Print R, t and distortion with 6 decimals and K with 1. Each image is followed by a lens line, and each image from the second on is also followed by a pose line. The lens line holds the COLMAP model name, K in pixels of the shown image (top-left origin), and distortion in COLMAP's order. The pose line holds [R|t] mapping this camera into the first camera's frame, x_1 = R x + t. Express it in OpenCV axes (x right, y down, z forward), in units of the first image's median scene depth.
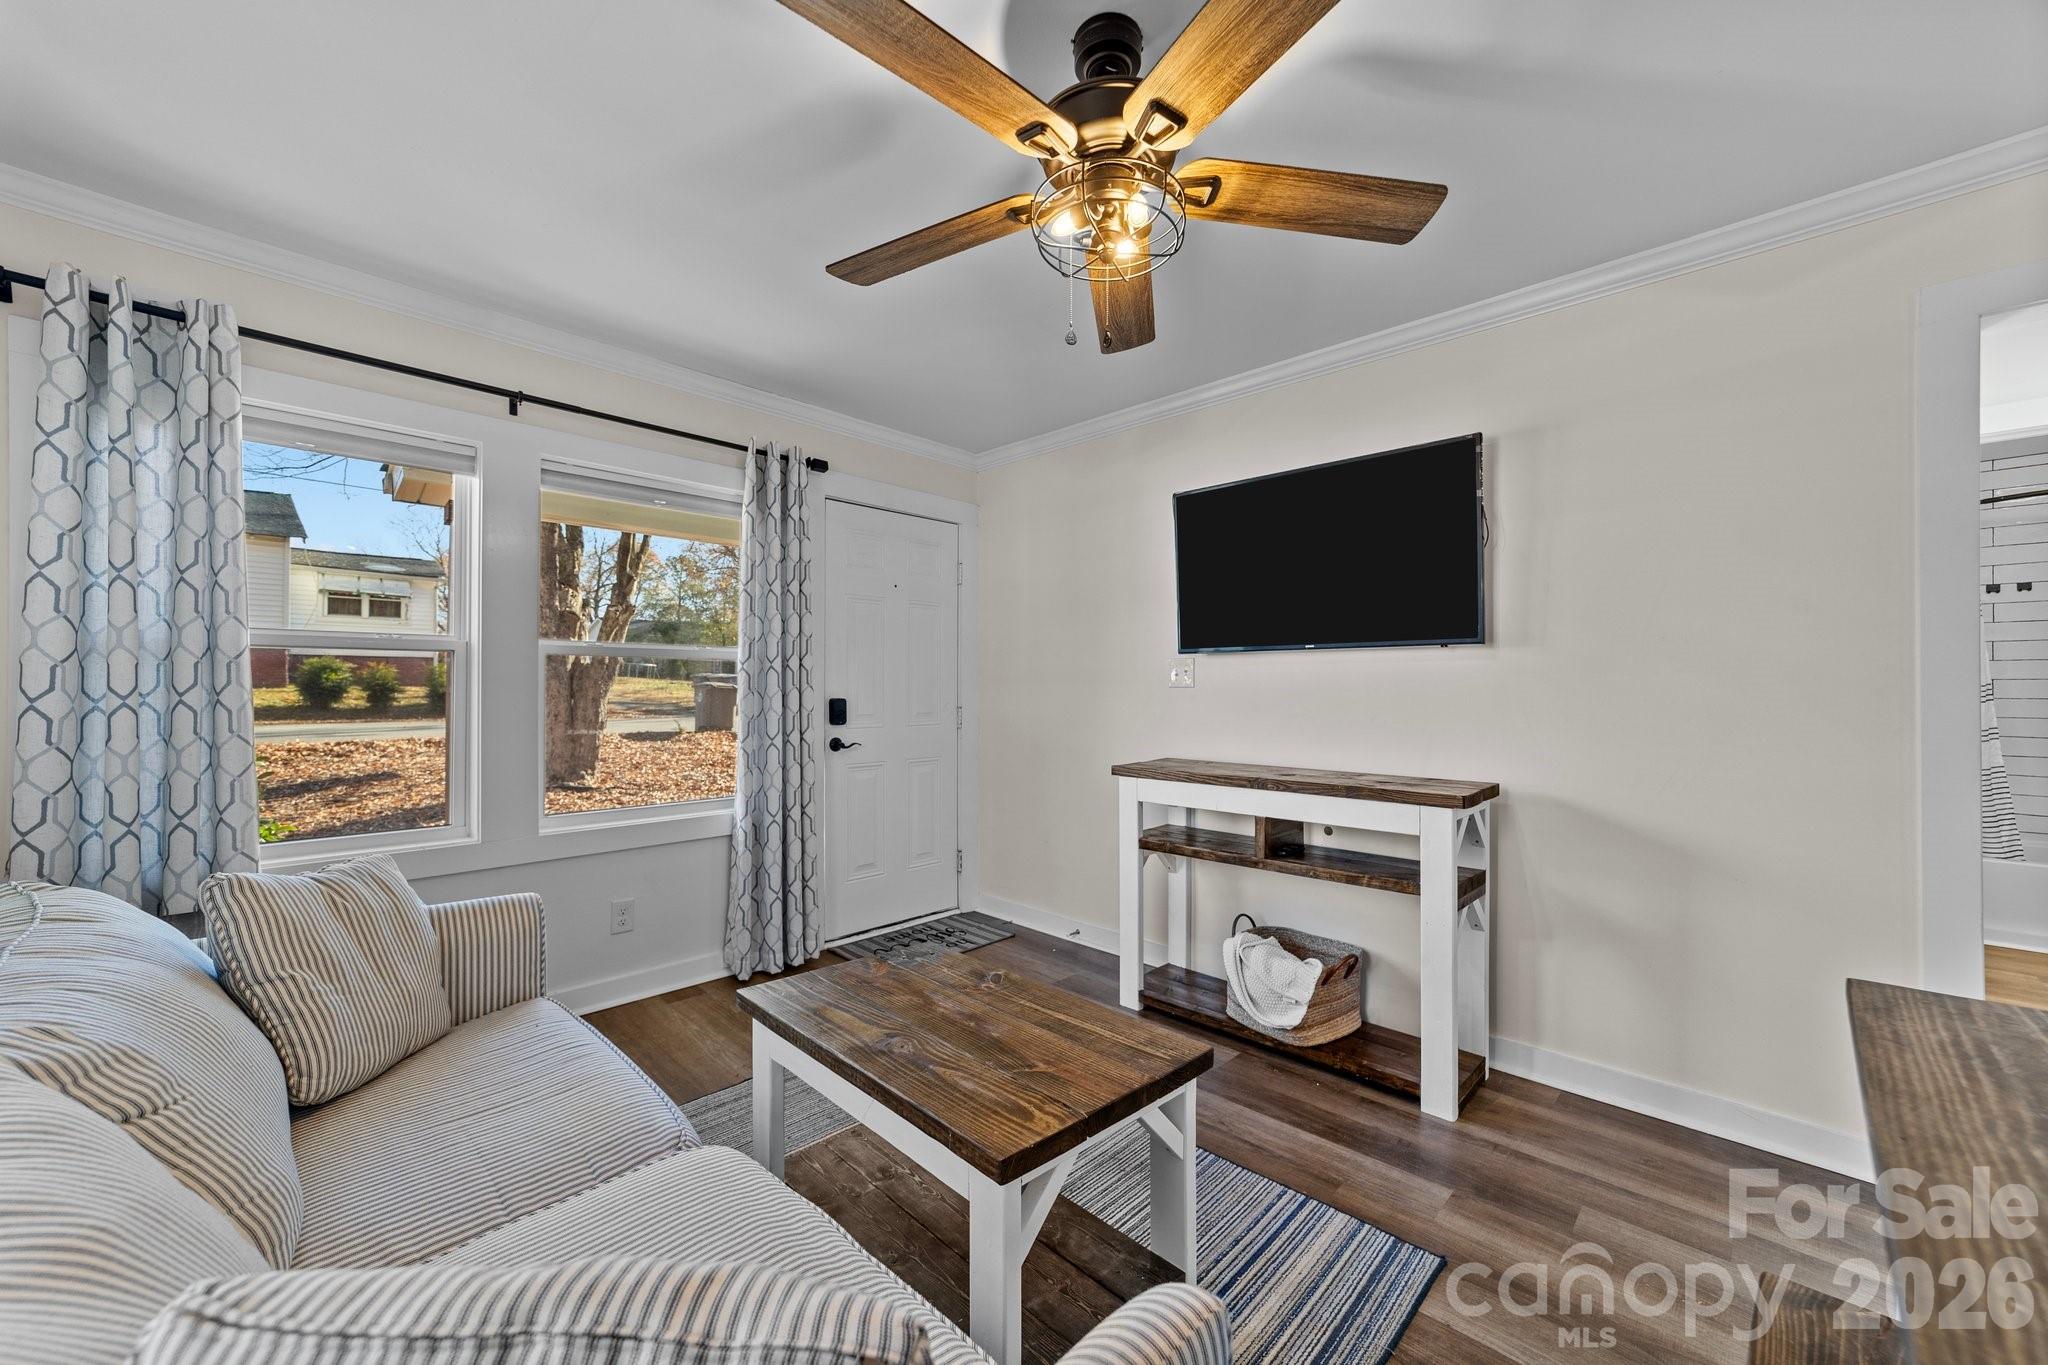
lens RADIAL K [[788.3, 0, 1028.6], [0, 788.3, 684.2], [0, 0, 1]] dist [-0.018451, 0.008312]
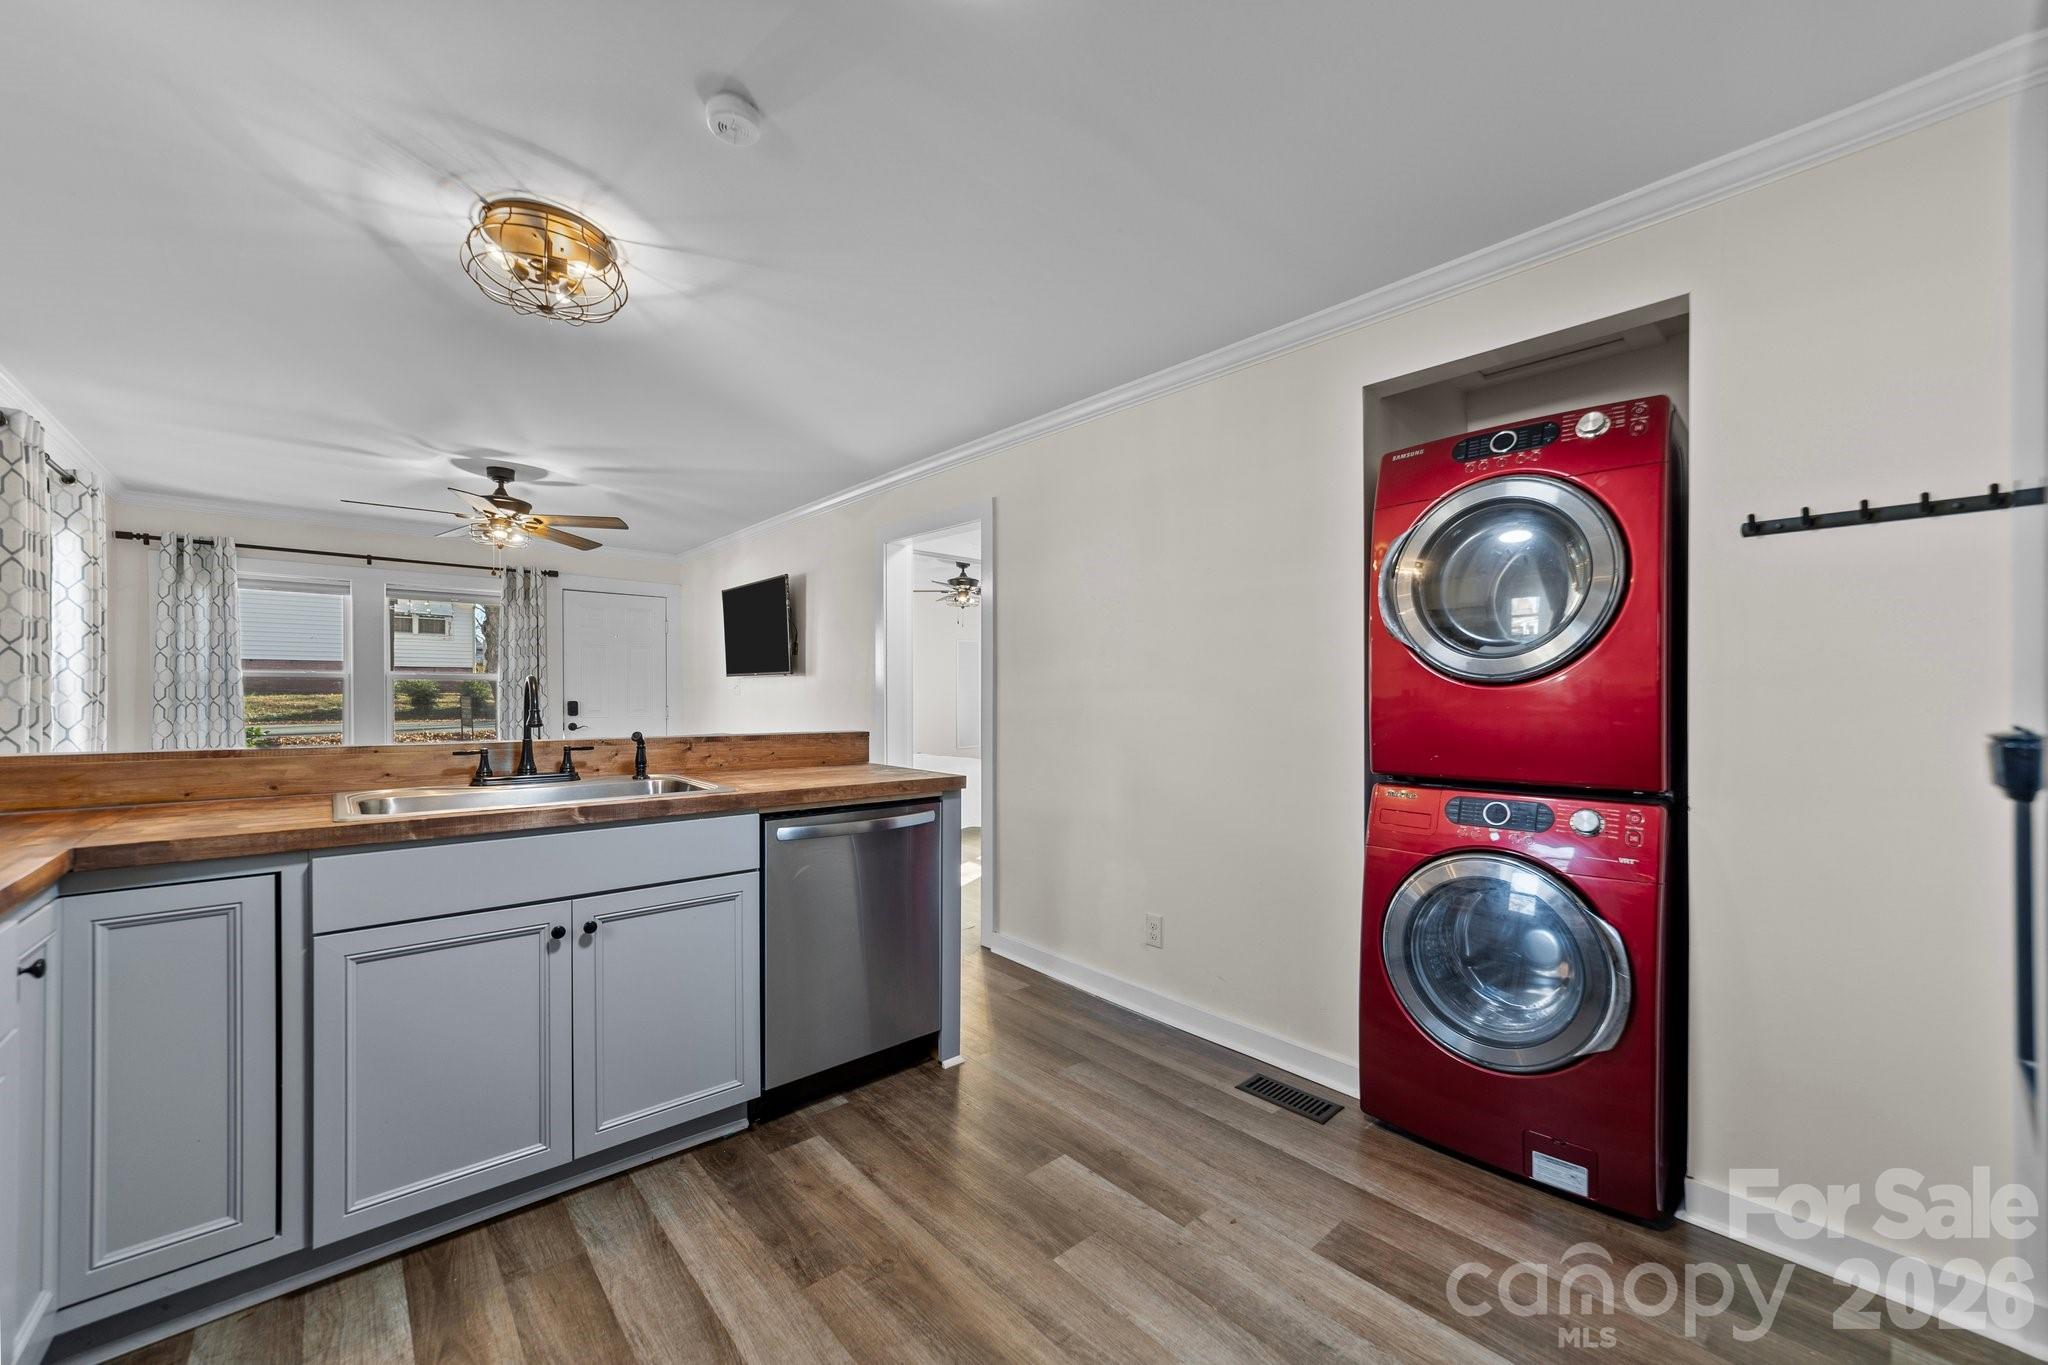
lens RADIAL K [[793.2, 0, 1030.4], [0, 793.2, 698.7], [0, 0, 1]] dist [-0.021968, 0.010081]
pose [[0.997887, -0.001496, -0.064949, 1.554759], [0.002285, 0.999924, 0.012080, -0.011030], [0.064926, -0.012203, 0.997815, -1.227467]]
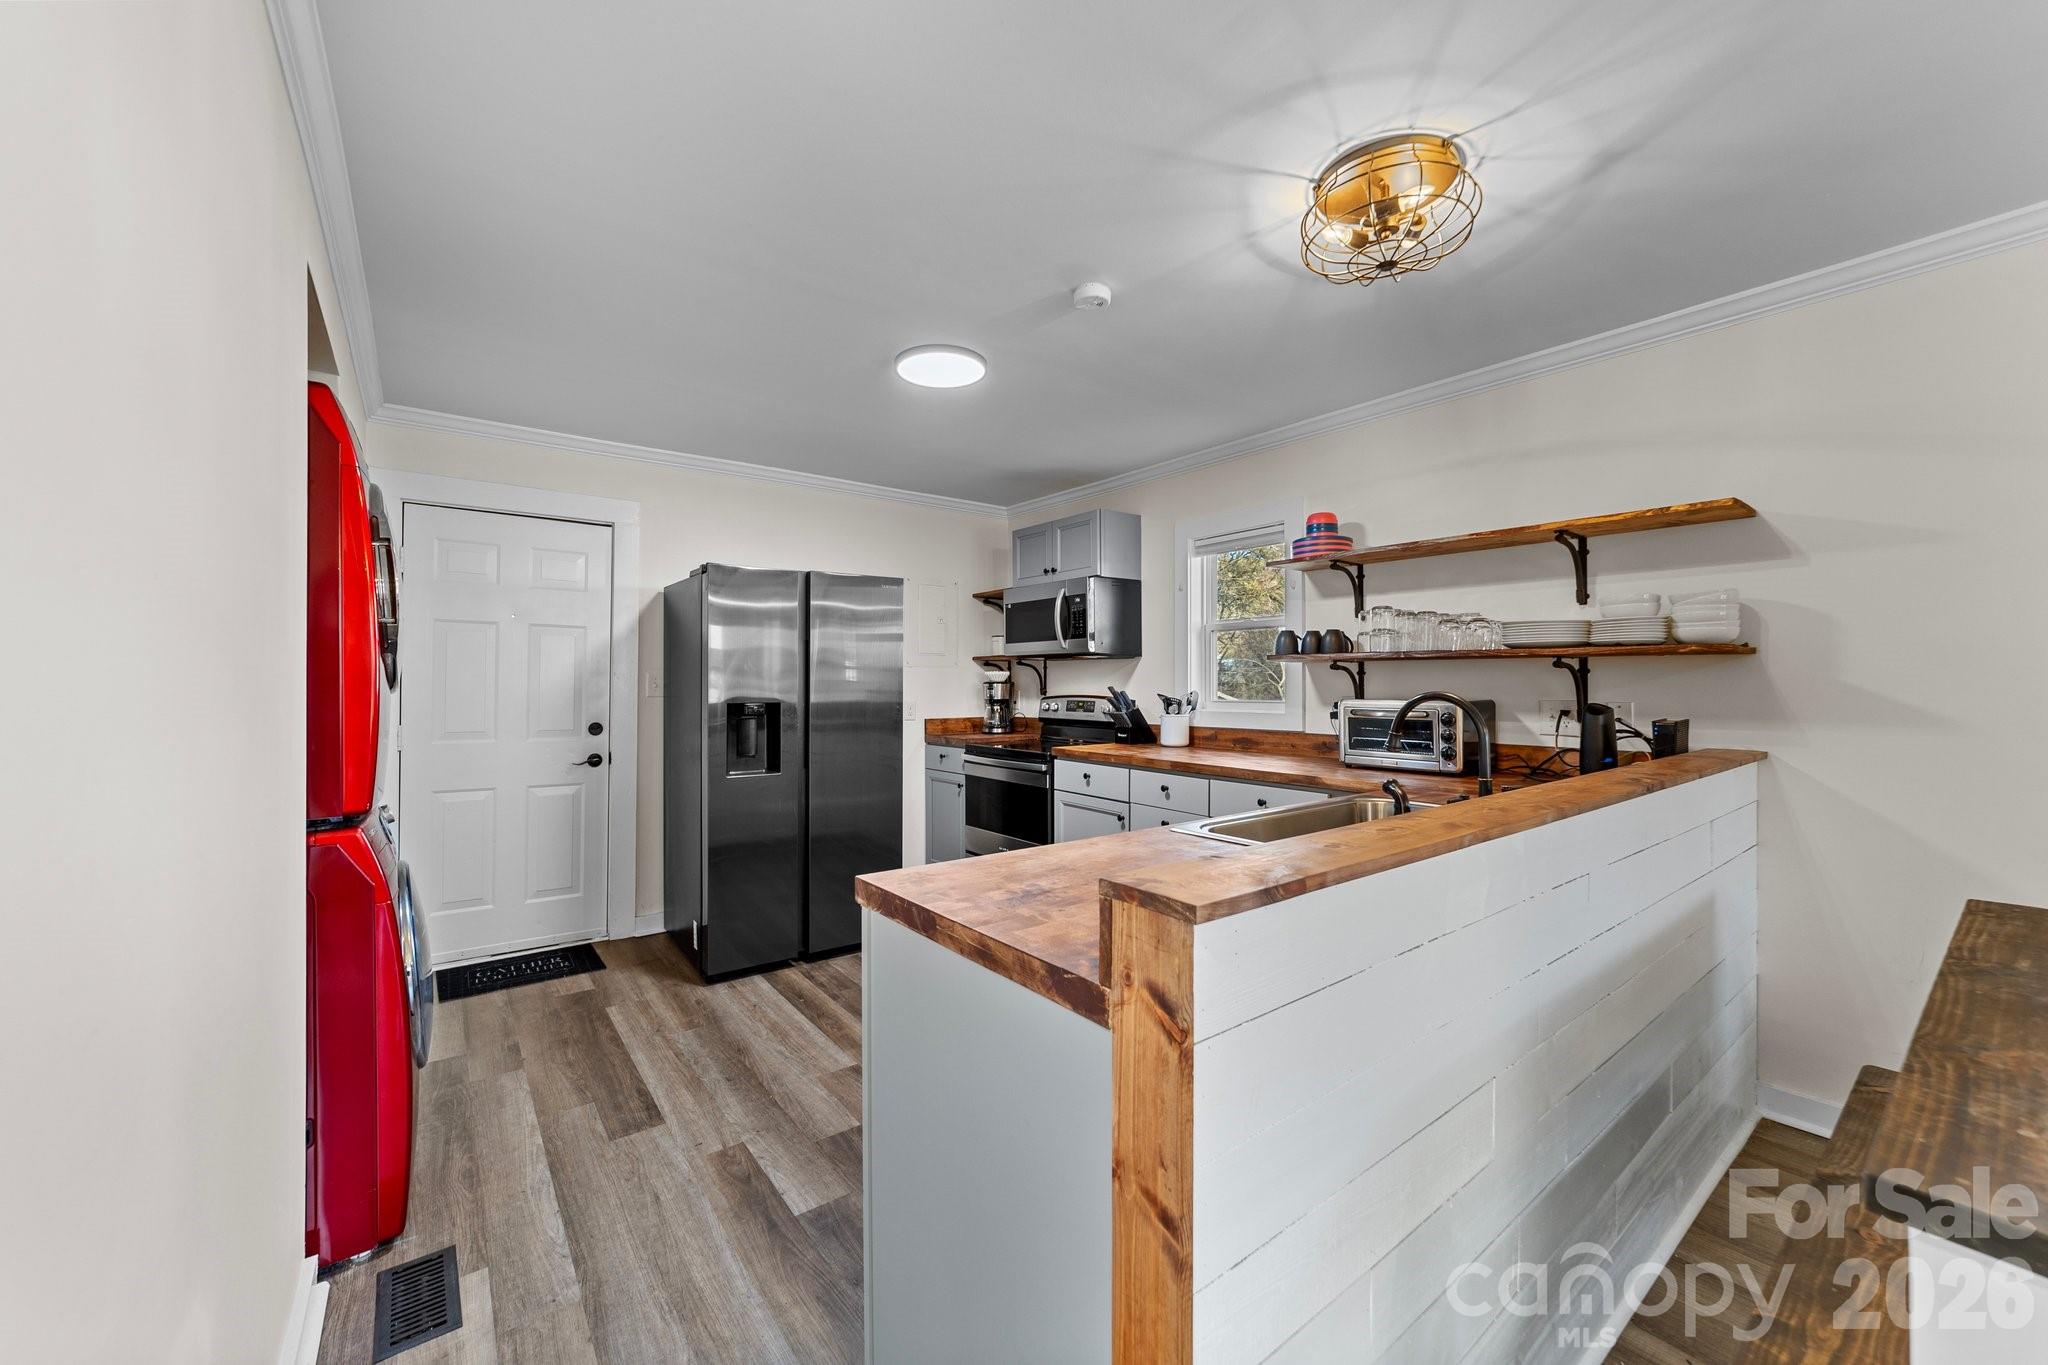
lens RADIAL K [[787.3, 0, 1026.2], [0, 787.3, 679.3], [0, 0, 1]] dist [-0.022208, 0.010304]
pose [[-0.989672, -0.005967, 0.143226, 1.149408], [-0.007032, 0.999951, -0.006933, -0.035188], [-0.143177, -0.007869, -0.989666, 0.600824]]
